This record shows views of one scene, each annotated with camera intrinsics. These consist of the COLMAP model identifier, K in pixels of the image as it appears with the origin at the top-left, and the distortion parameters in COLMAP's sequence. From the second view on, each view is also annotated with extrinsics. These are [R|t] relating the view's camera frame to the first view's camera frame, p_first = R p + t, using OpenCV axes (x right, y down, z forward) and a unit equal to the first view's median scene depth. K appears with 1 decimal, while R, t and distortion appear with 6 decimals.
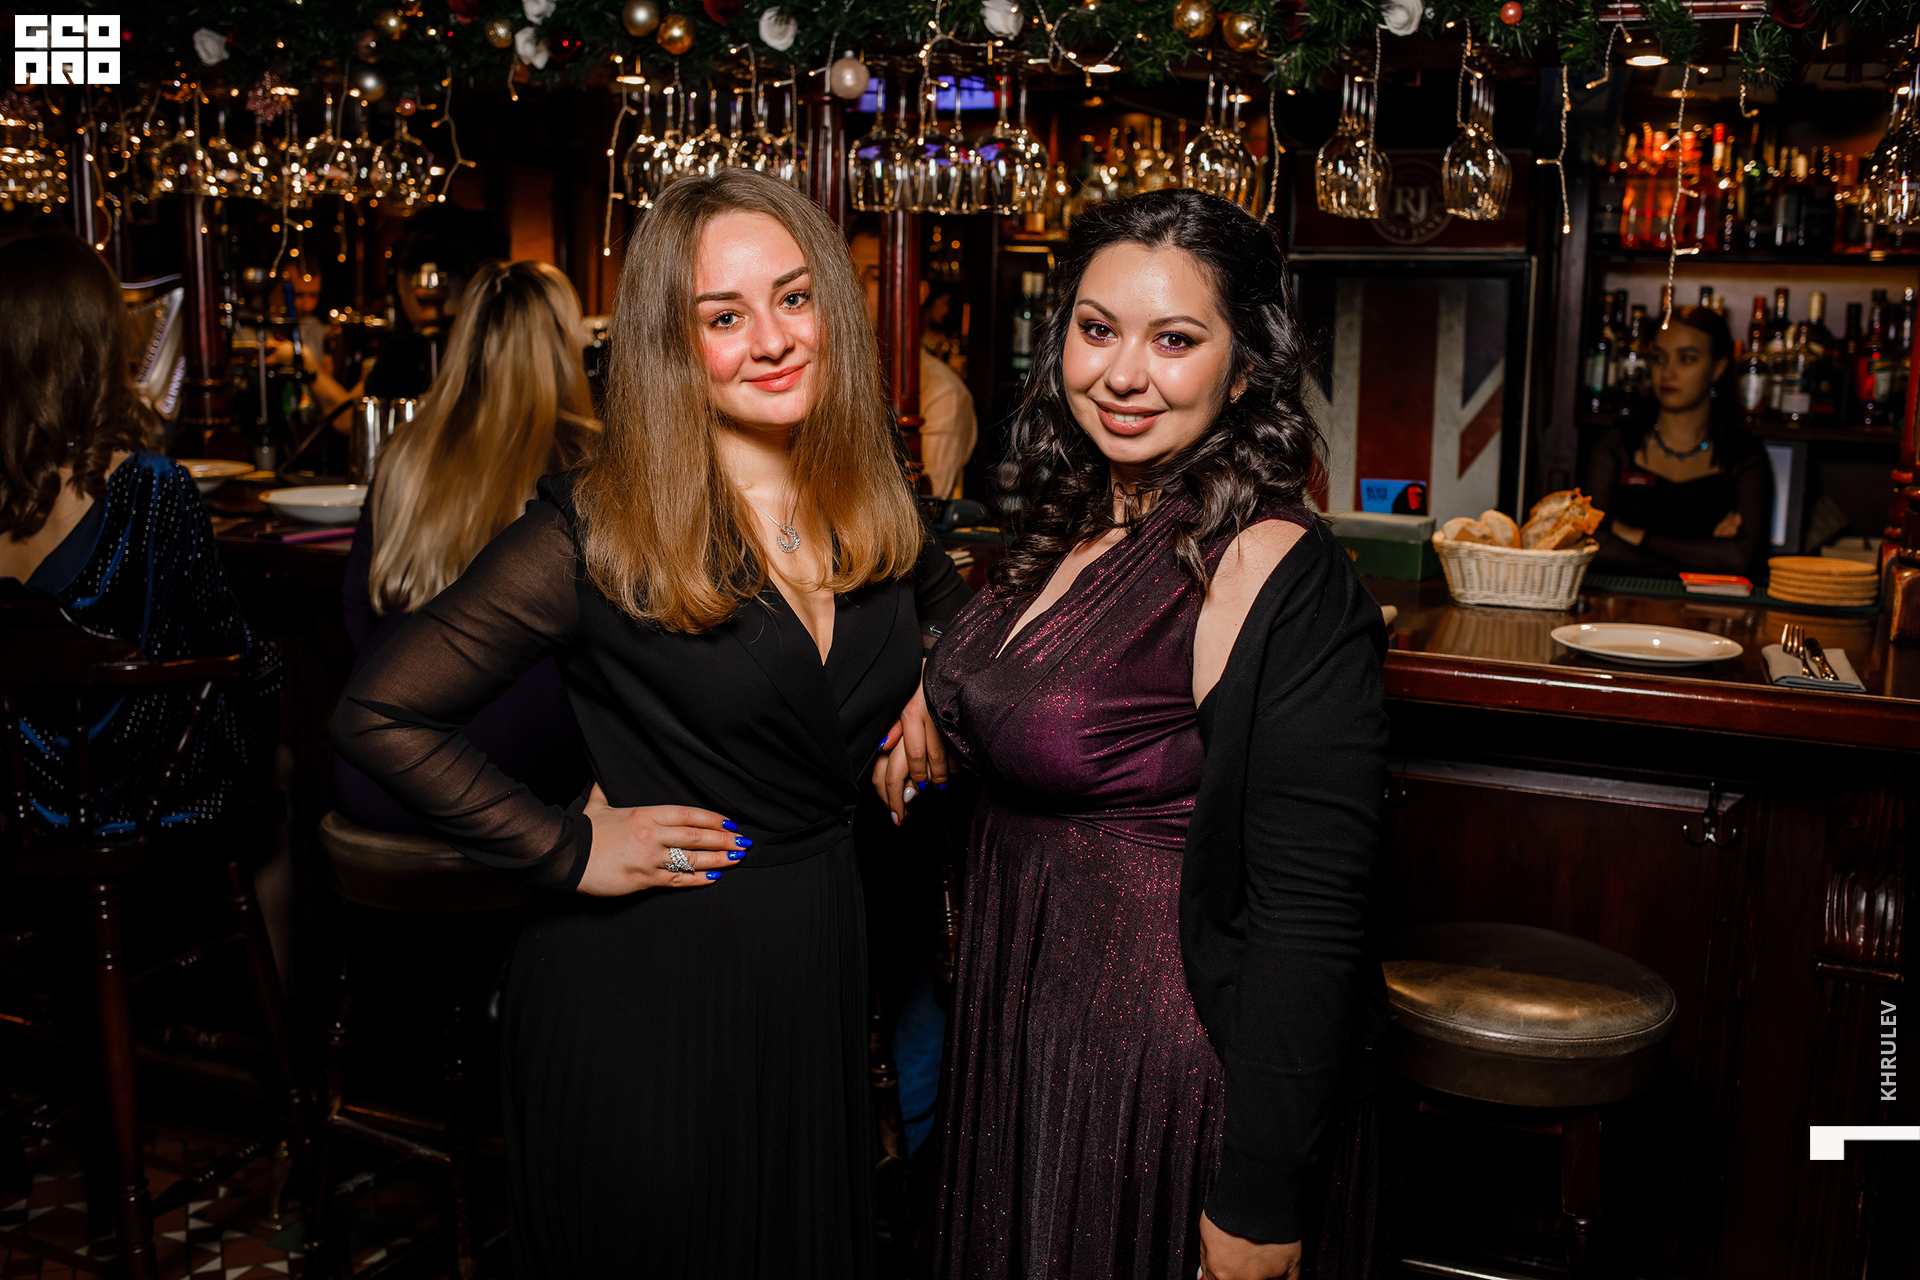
lens RADIAL K [[2035.3, 0, 964.4], [0, 2035.3, 669.5], [0, 0, 1]] dist [-0.007652, 0.000000]
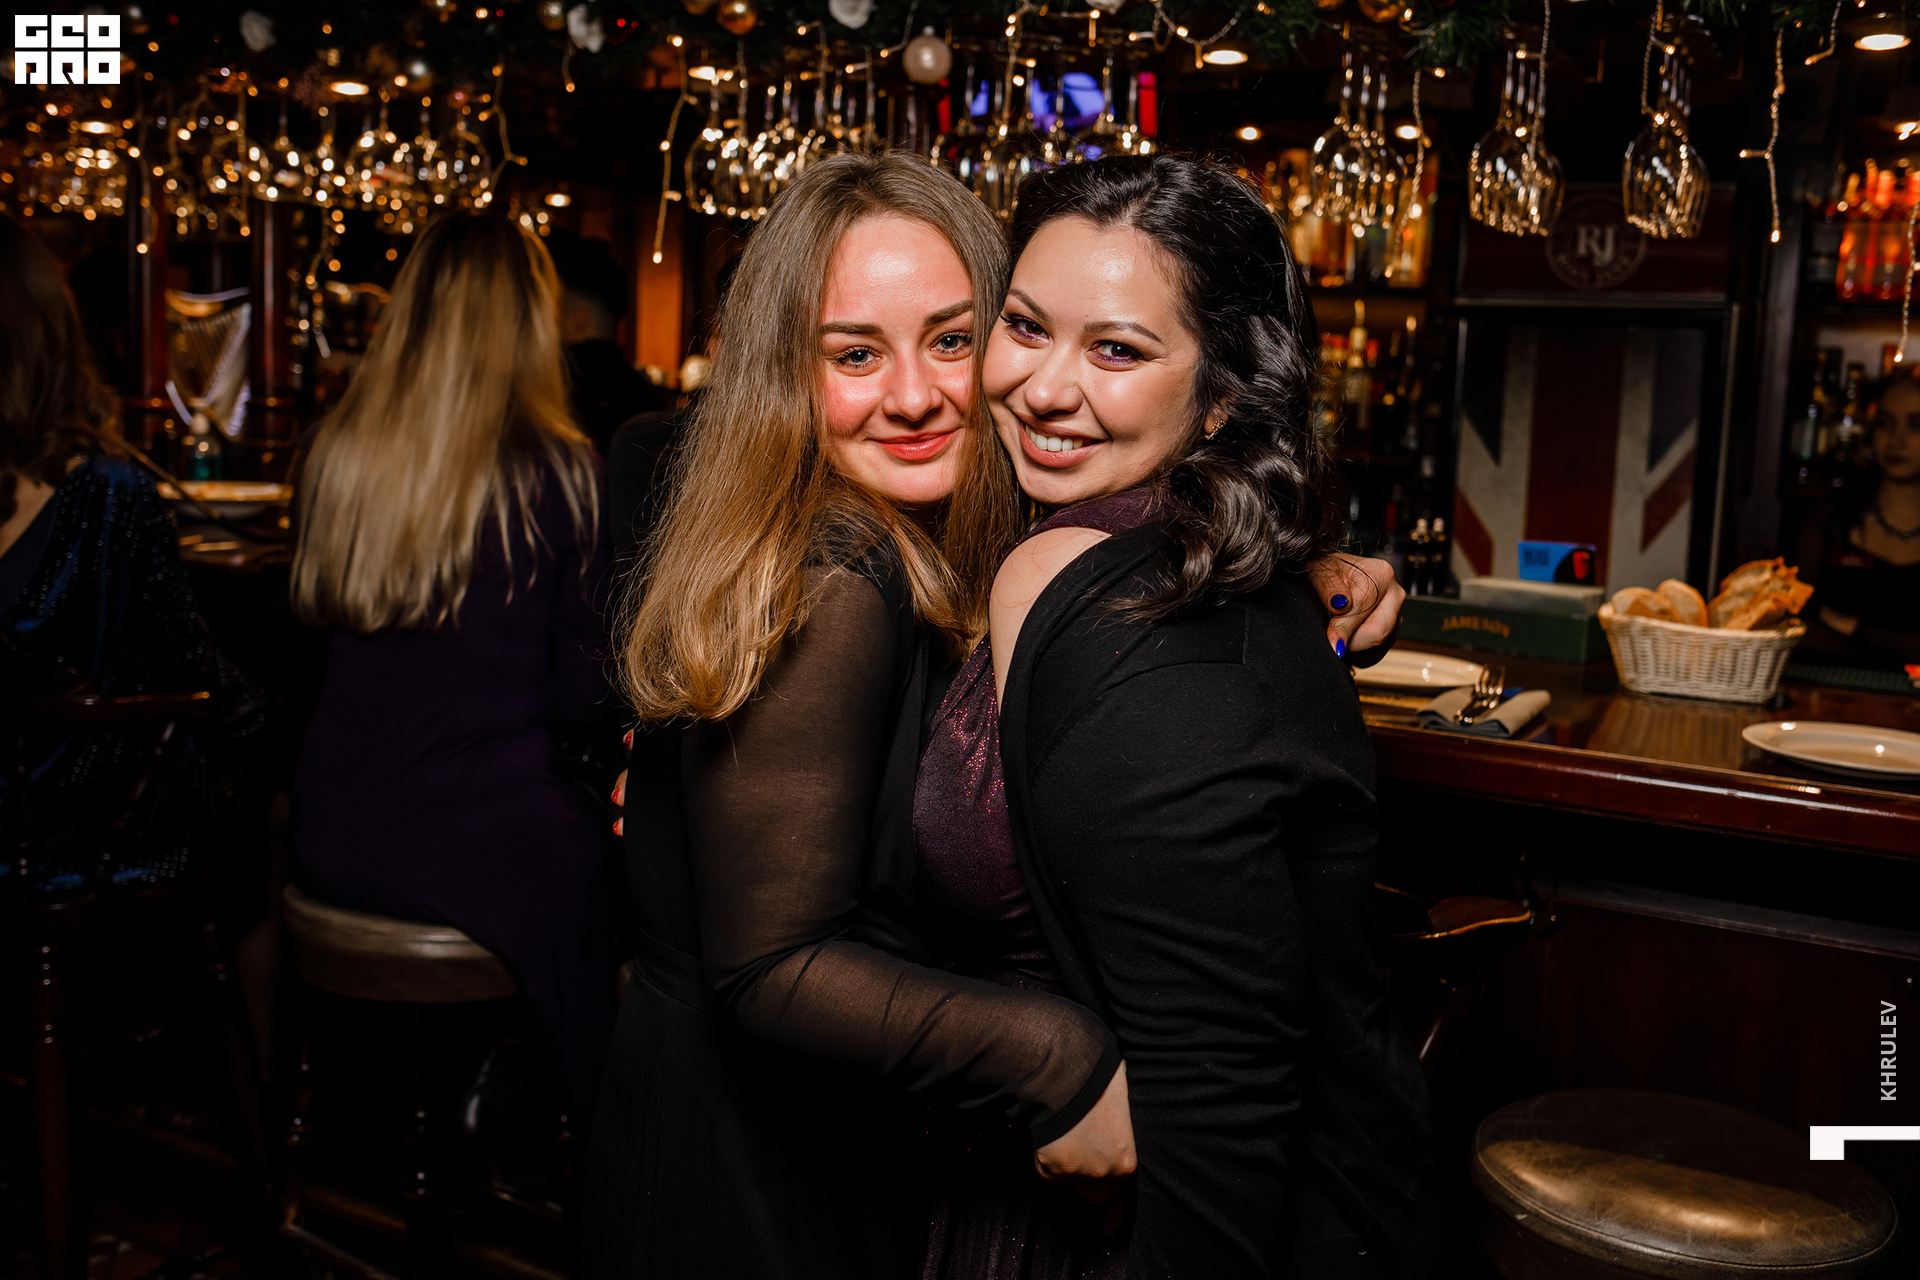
lens RADIAL K [[2035.3, 0, 927.8], [0, 2035.3, 647.9], [0, 0, 1]] dist [-0.007652, 0.000000]
pose [[0.994032, 0.038257, -0.102163, 0.042087], [-0.042388, 0.998356, -0.038578, -0.005745], [0.100520, 0.042678, 0.994019, 0.143962]]
